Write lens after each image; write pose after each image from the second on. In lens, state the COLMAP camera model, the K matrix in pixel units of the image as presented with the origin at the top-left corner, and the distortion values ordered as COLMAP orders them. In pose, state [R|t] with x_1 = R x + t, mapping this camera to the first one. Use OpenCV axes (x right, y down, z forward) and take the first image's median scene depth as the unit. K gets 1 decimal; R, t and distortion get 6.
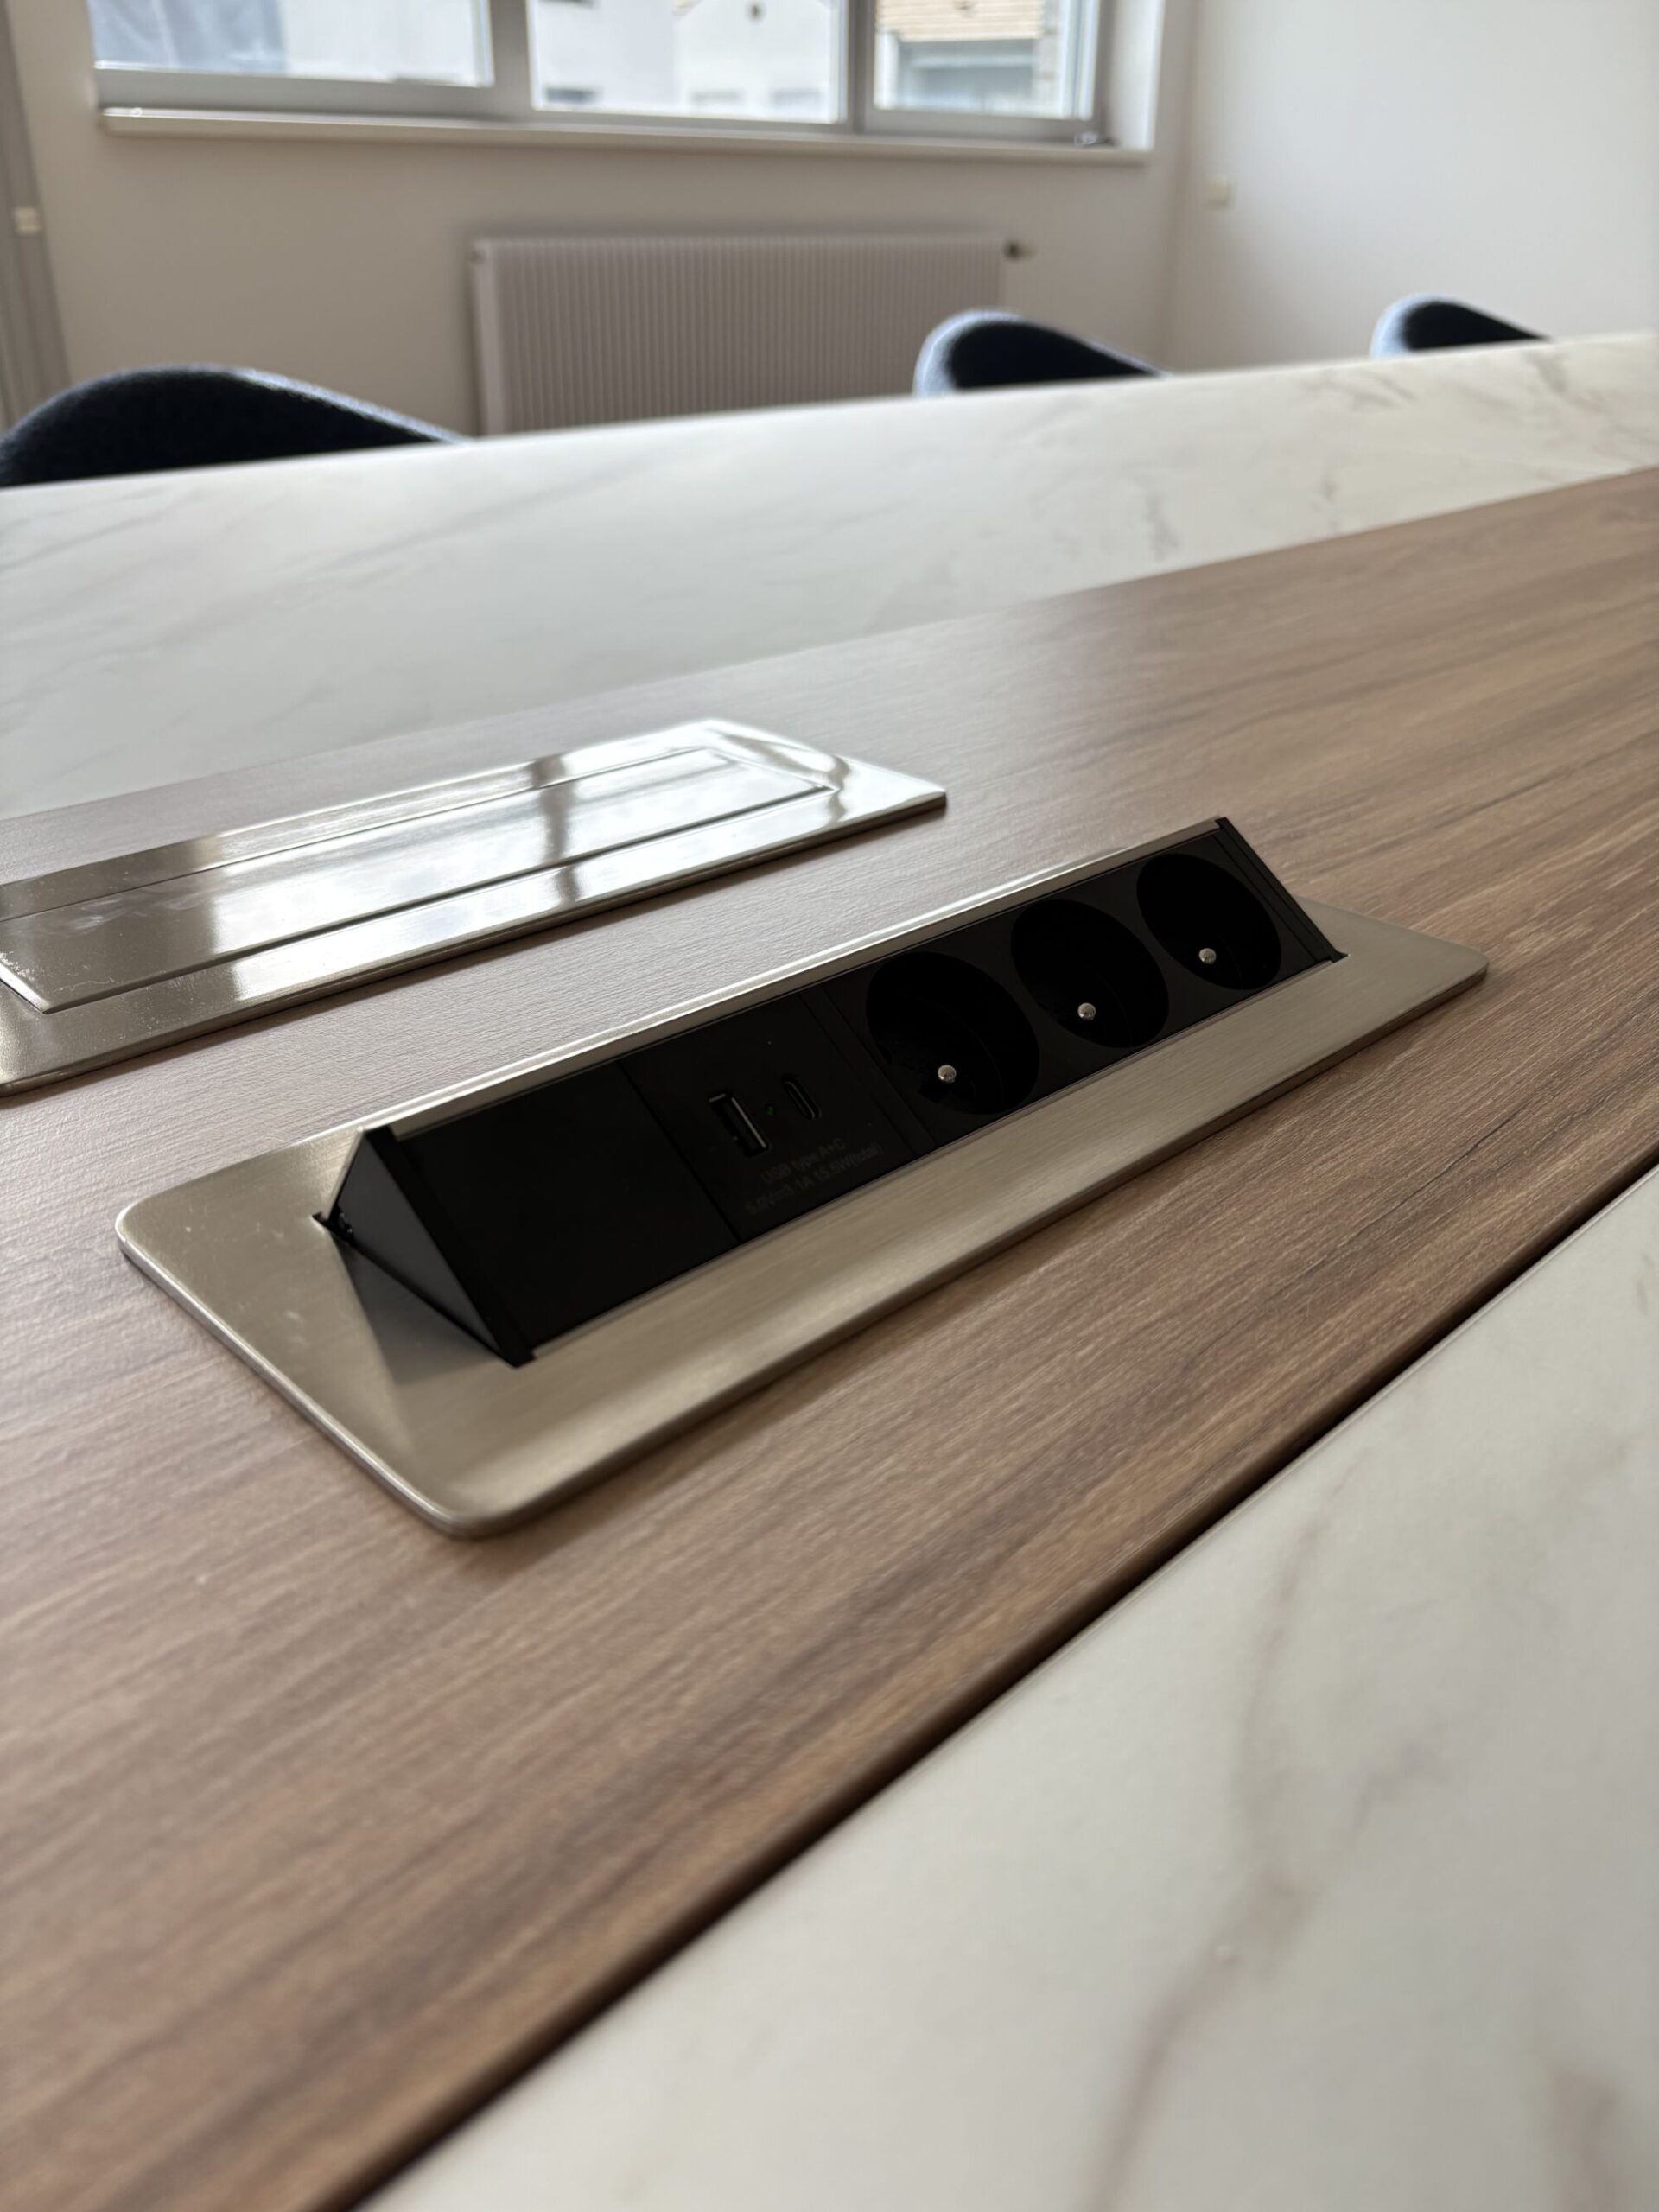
lens RADIAL K [[1675.8, 0, 820.0], [0, 1675.8, 1148.2], [0, 0, 1]] dist [-0.006362, -0.004367]
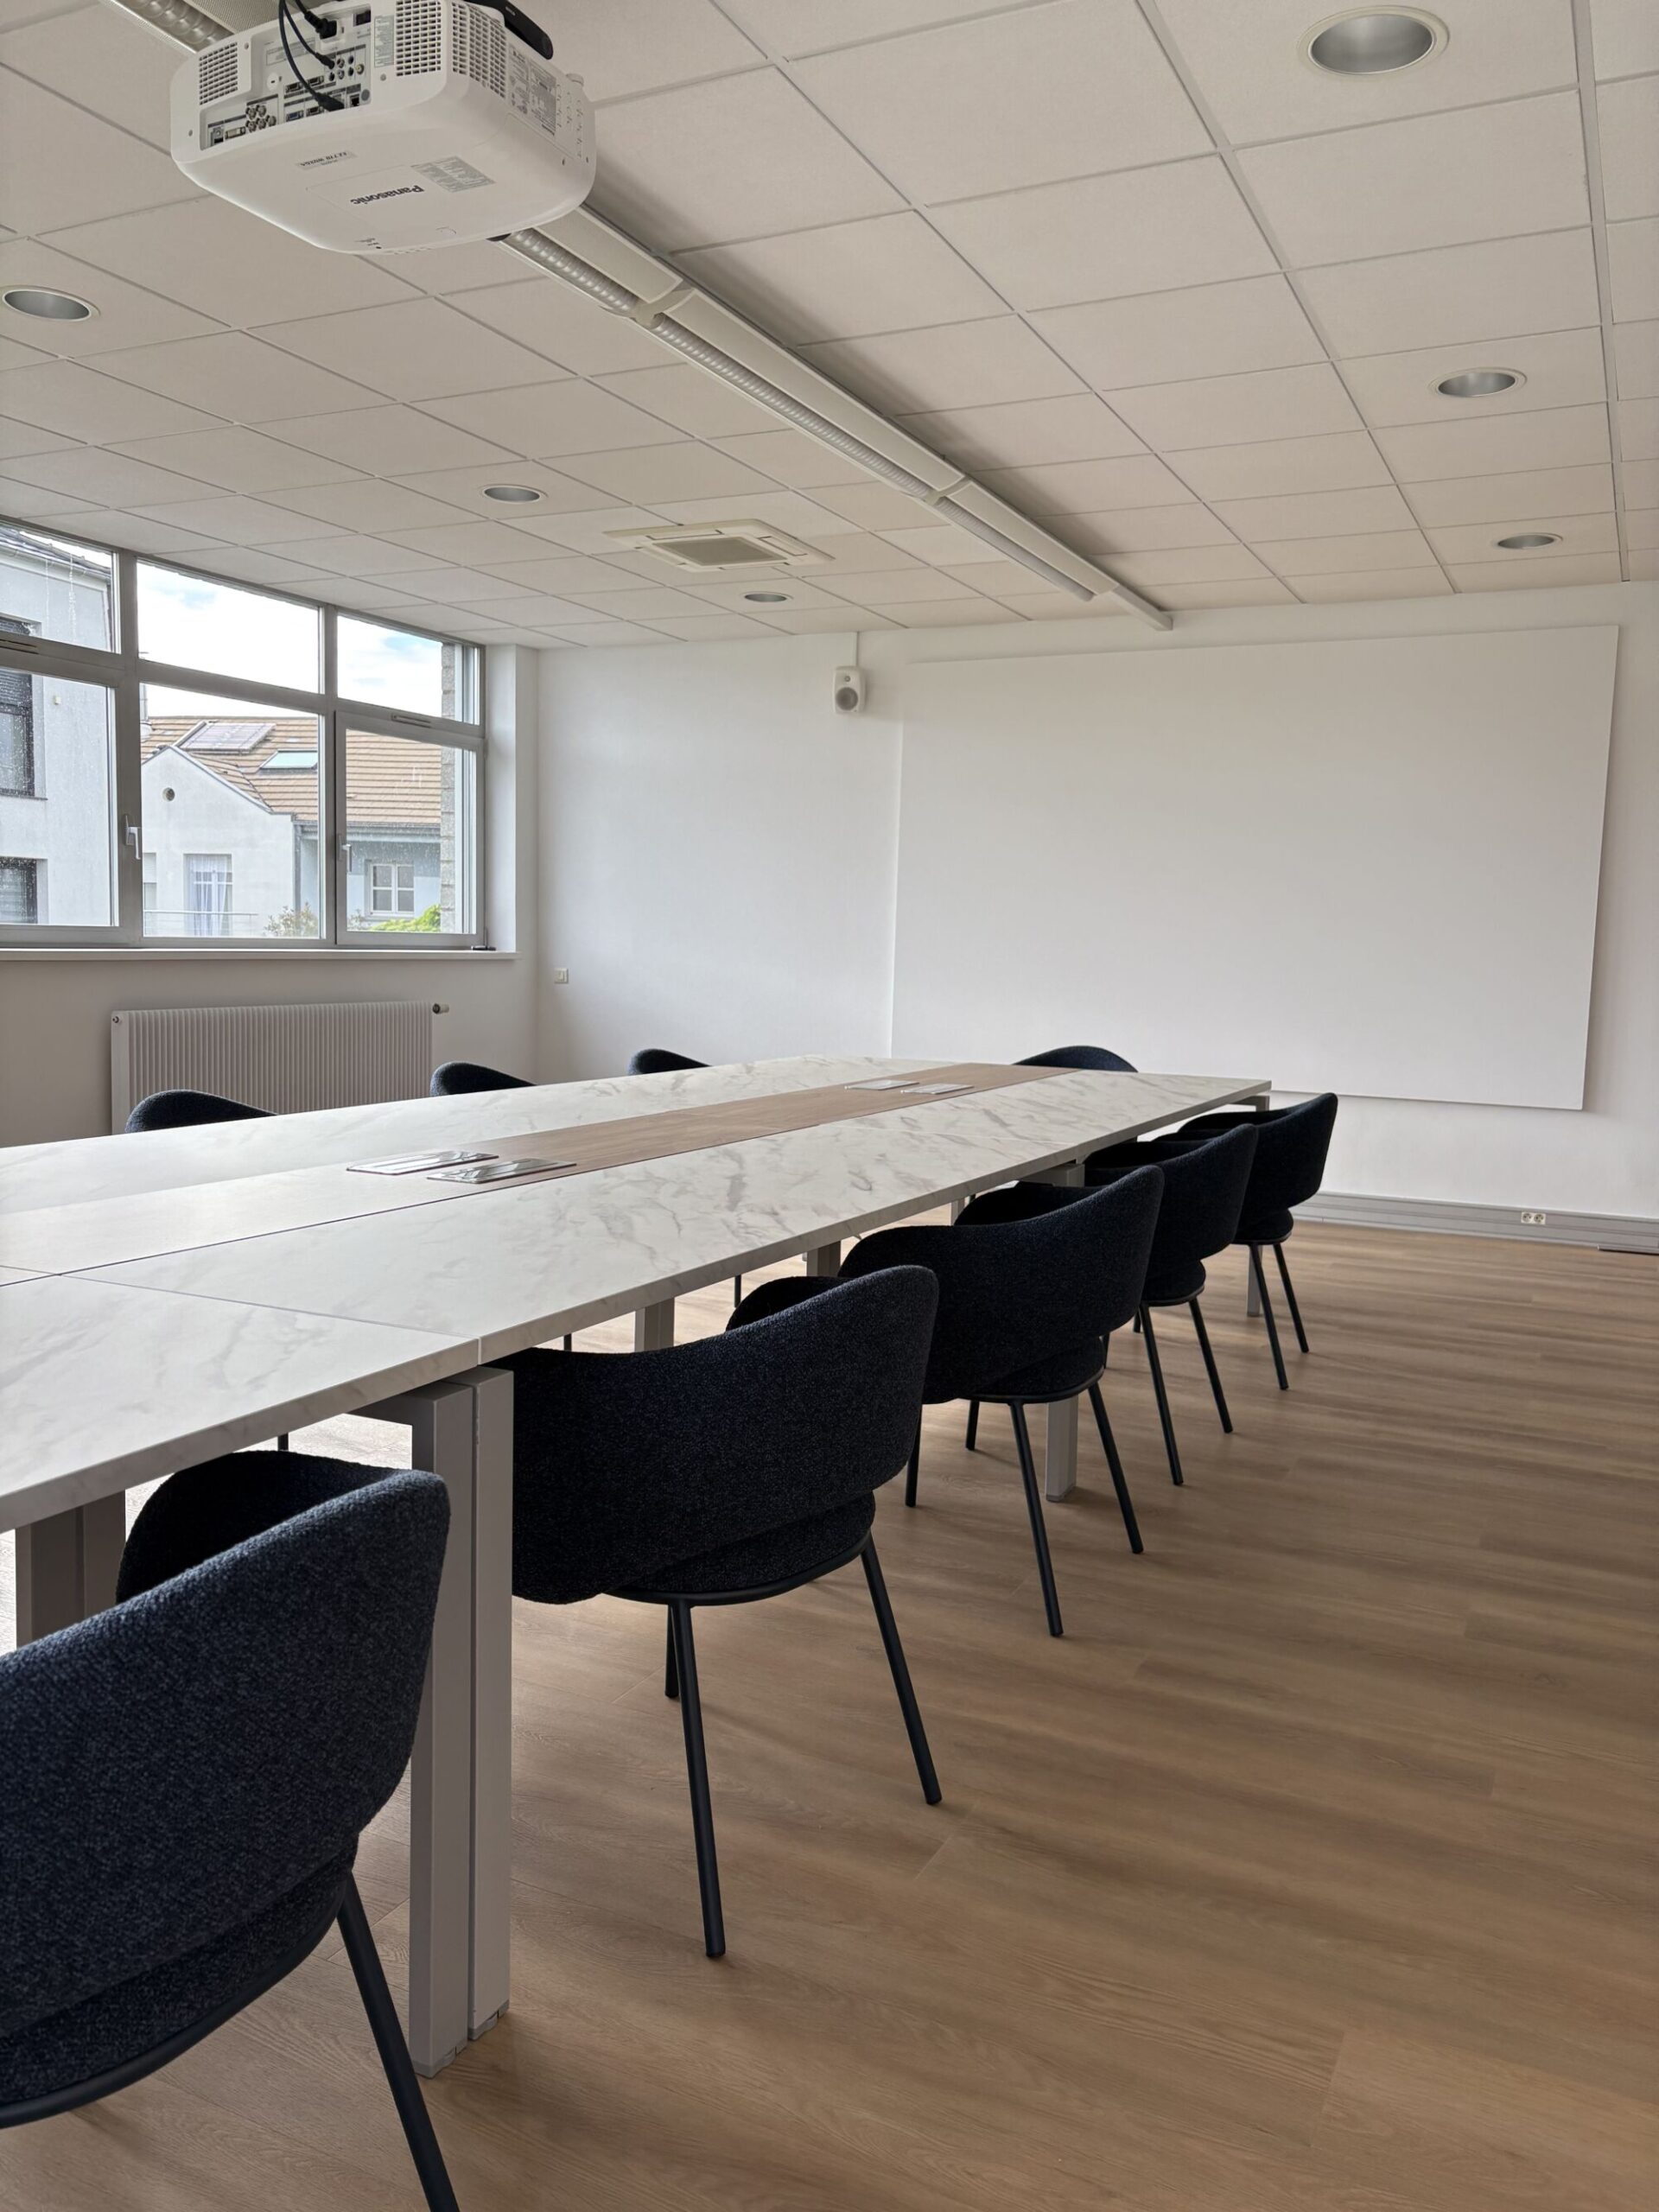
lens RADIAL K [[1675.8, 0, 820.0], [0, 1675.8, 1148.2], [0, 0, 1]] dist [-0.006362, -0.004367]
pose [[0.939433, -0.025801, 0.341761, -0.118838], [0.151974, 0.925130, -0.347905, 0.266483], [-0.307197, 0.378773, 0.873019, -0.612787]]
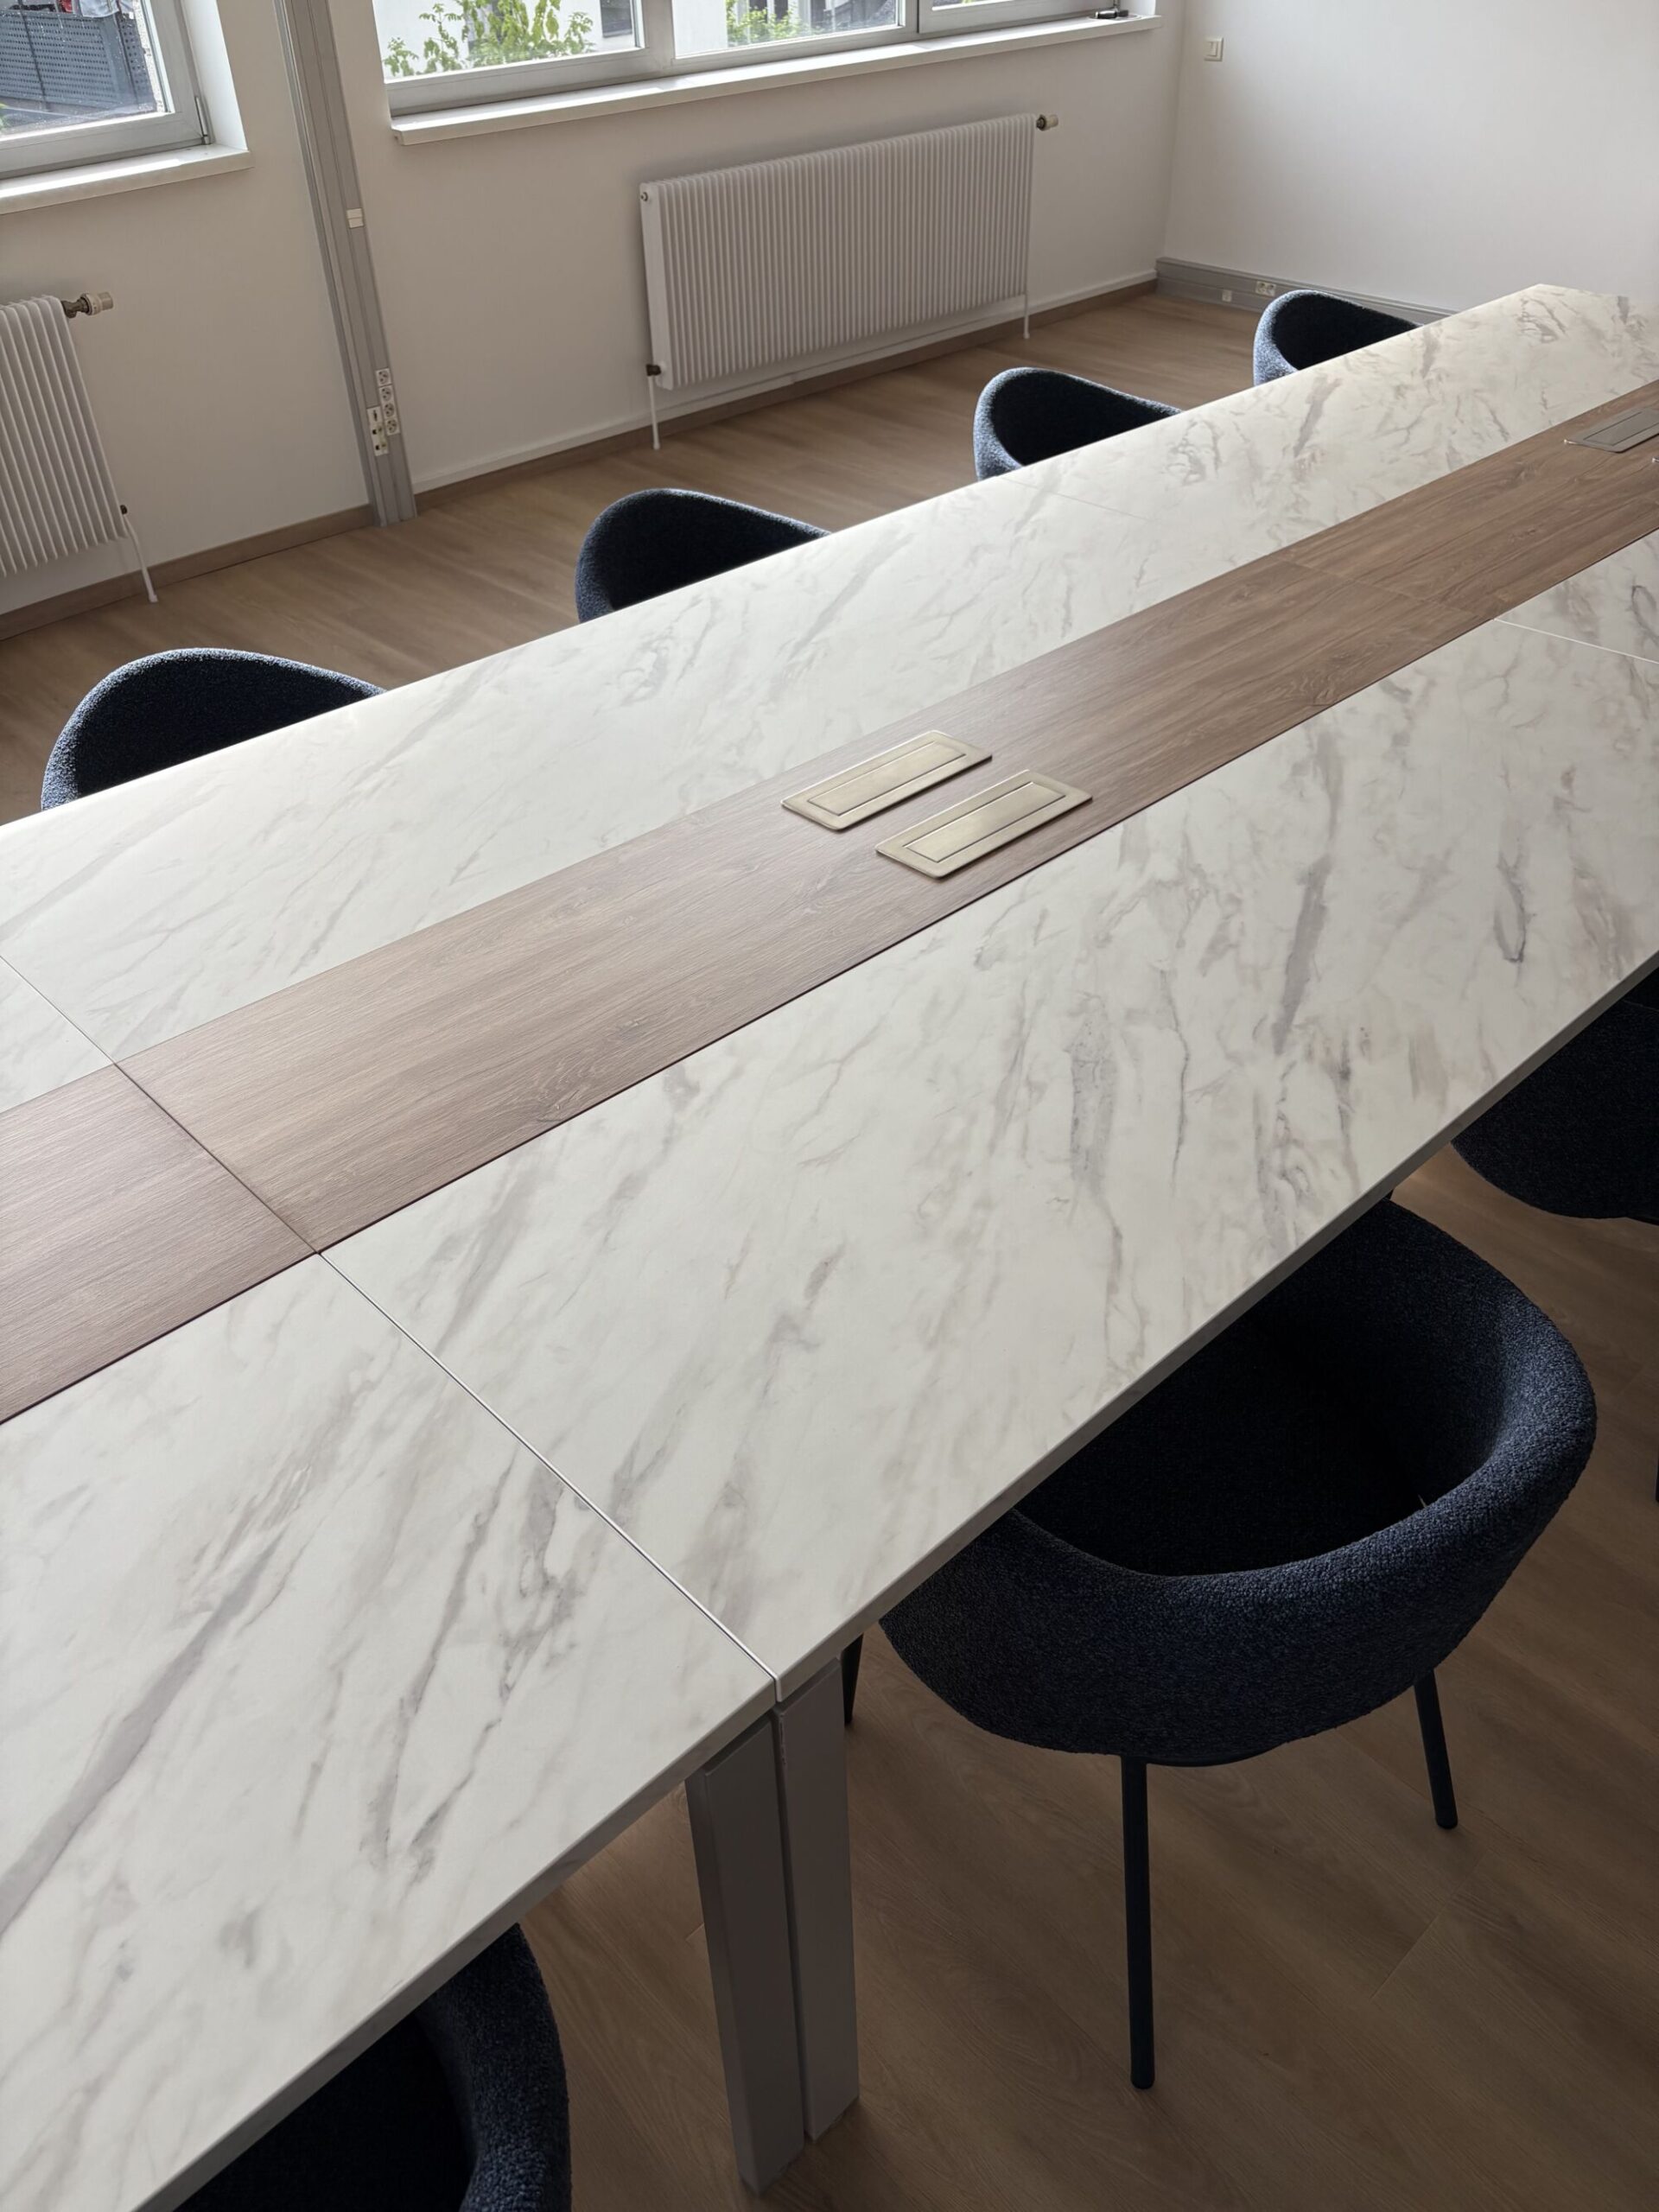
lens RADIAL K [[1666.9, 0, 829.5], [0, 1666.9, 1106.0], [0, 0, 1]] dist [0.032246, -0.011058]
pose [[0.999291, -0.025619, -0.027573, -0.034996], [0.029345, 0.989067, 0.144517, 0.007099], [0.023569, -0.145224, 0.989118, -0.461700]]
